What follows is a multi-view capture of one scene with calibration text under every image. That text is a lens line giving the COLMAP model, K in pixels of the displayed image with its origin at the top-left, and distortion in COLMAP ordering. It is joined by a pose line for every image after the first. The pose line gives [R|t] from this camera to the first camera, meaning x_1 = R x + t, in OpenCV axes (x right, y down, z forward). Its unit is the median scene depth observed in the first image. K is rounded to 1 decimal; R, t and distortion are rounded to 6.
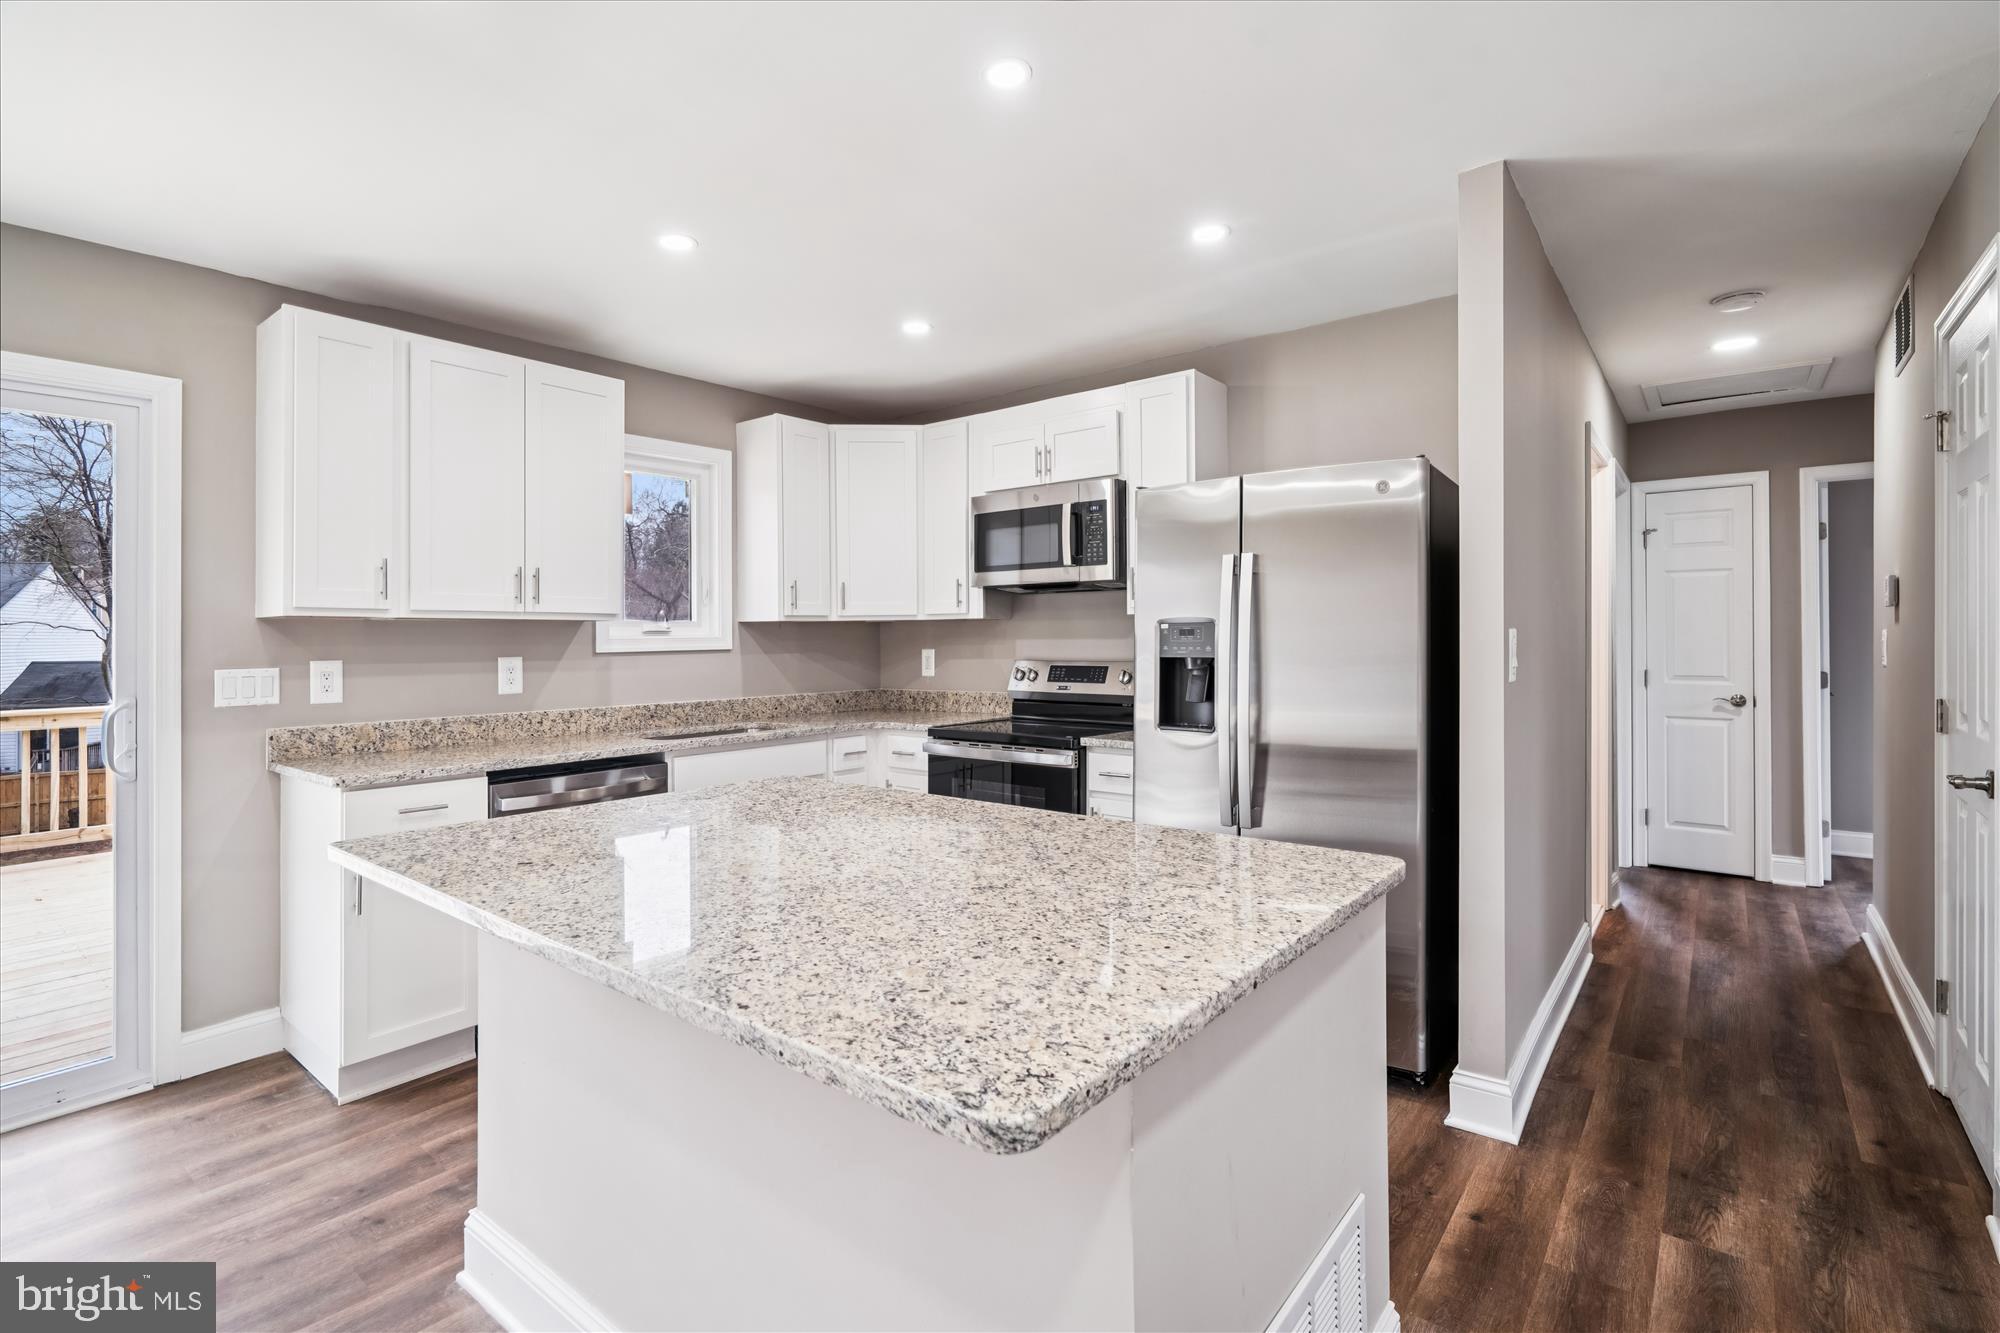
lens RADIAL K [[921.7, 0, 1000.4], [0, 921.7, 641.5], [0, 0, 1]] dist [-0.001557, -0.001728]
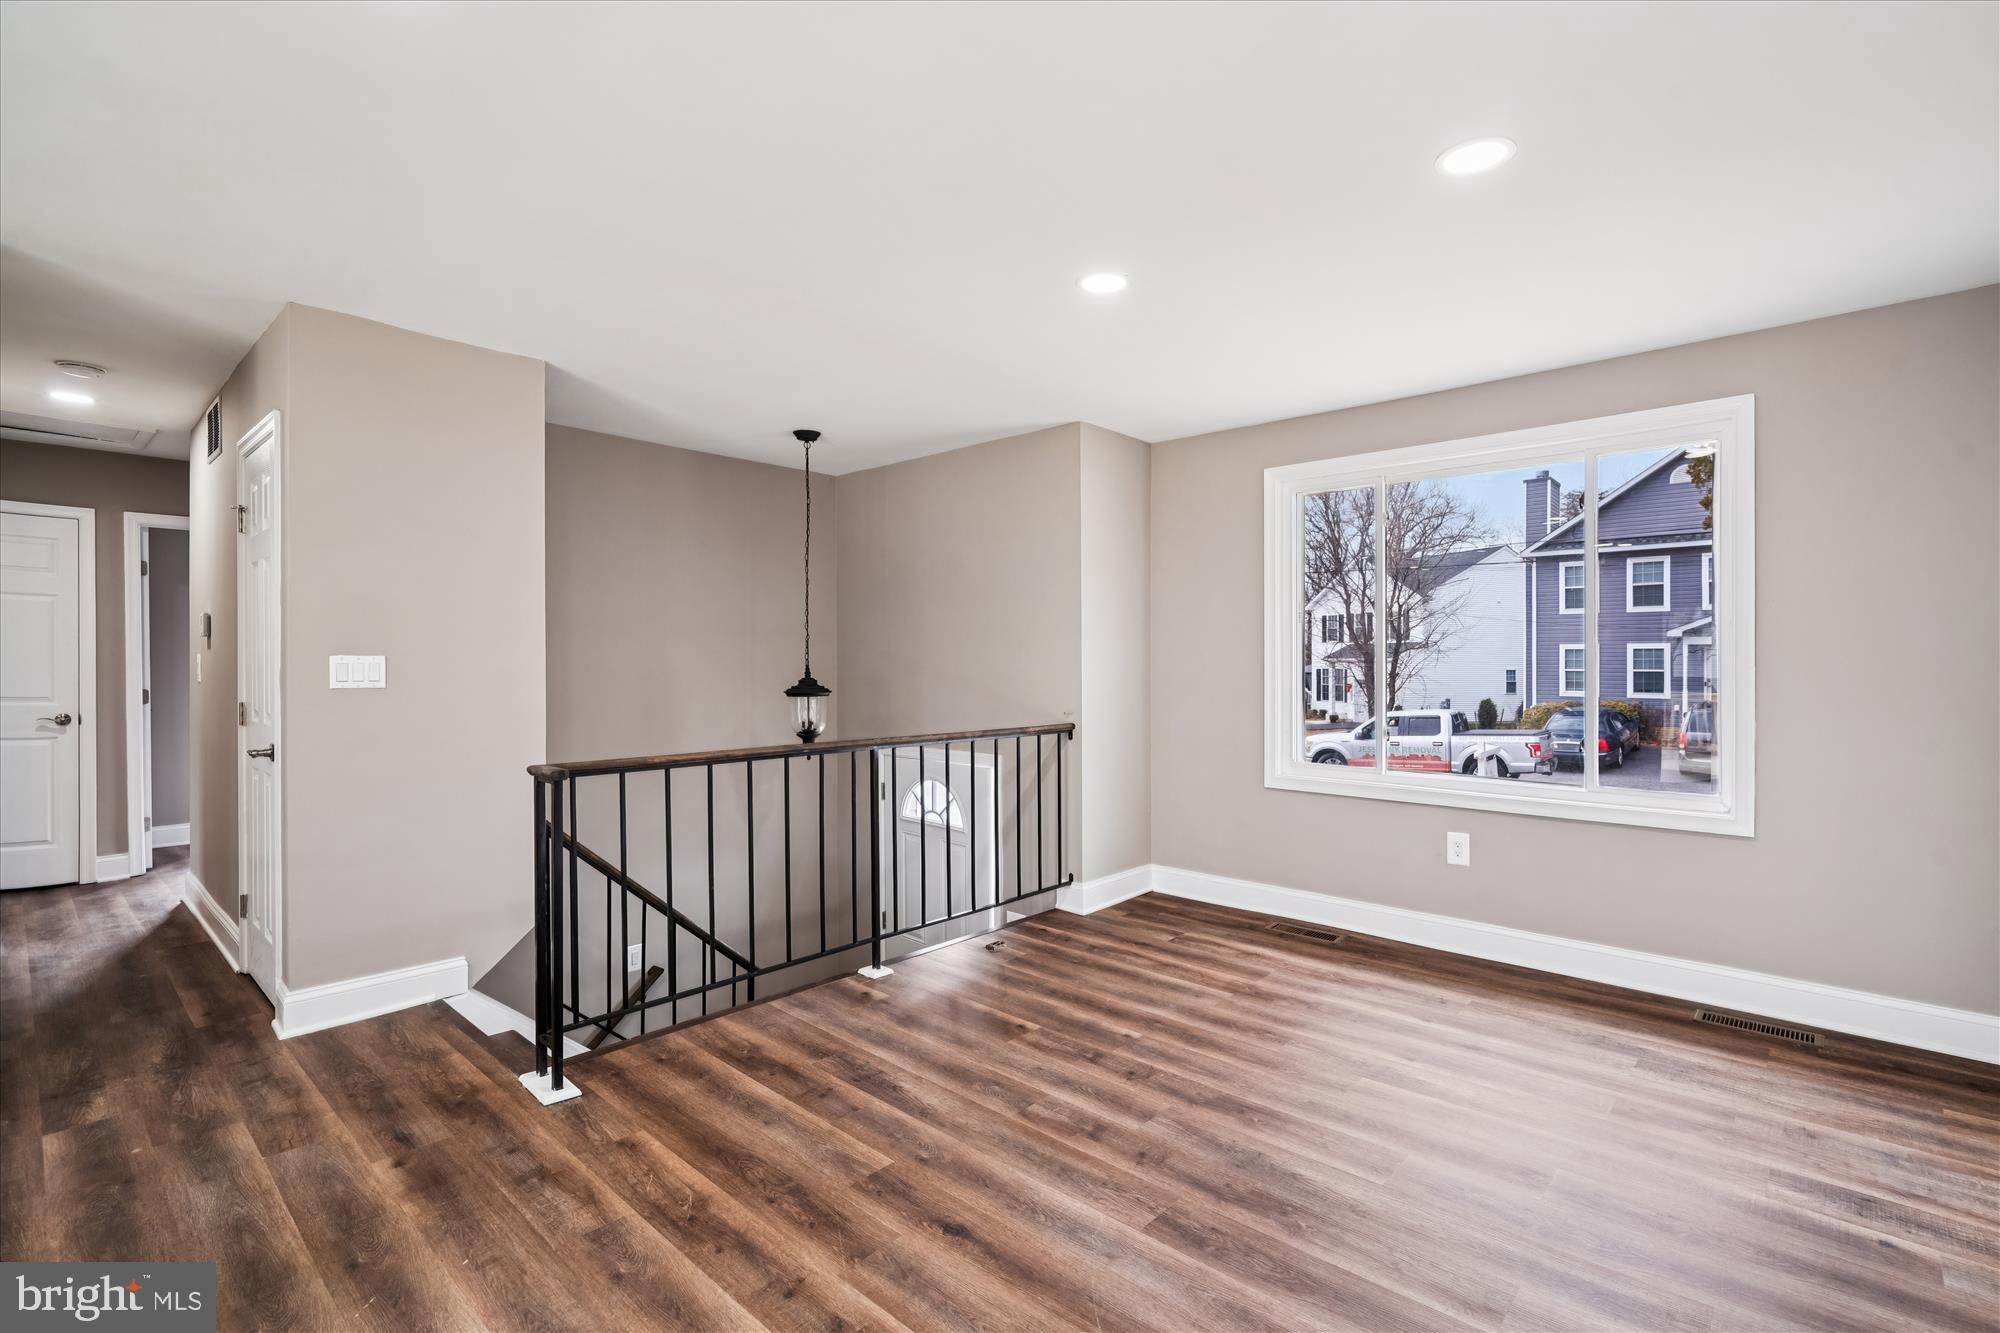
lens RADIAL K [[917.0, 0, 956.8], [0, 917.0, 663.7], [0, 0, 1]] dist [-0.042157, 0.030442]
pose [[0.094984, -0.002036, 0.995477, -0.189086], [0.001971, 0.999996, 0.001857, 0.000135], [-0.995477, 0.001786, 0.094987, -0.170185]]
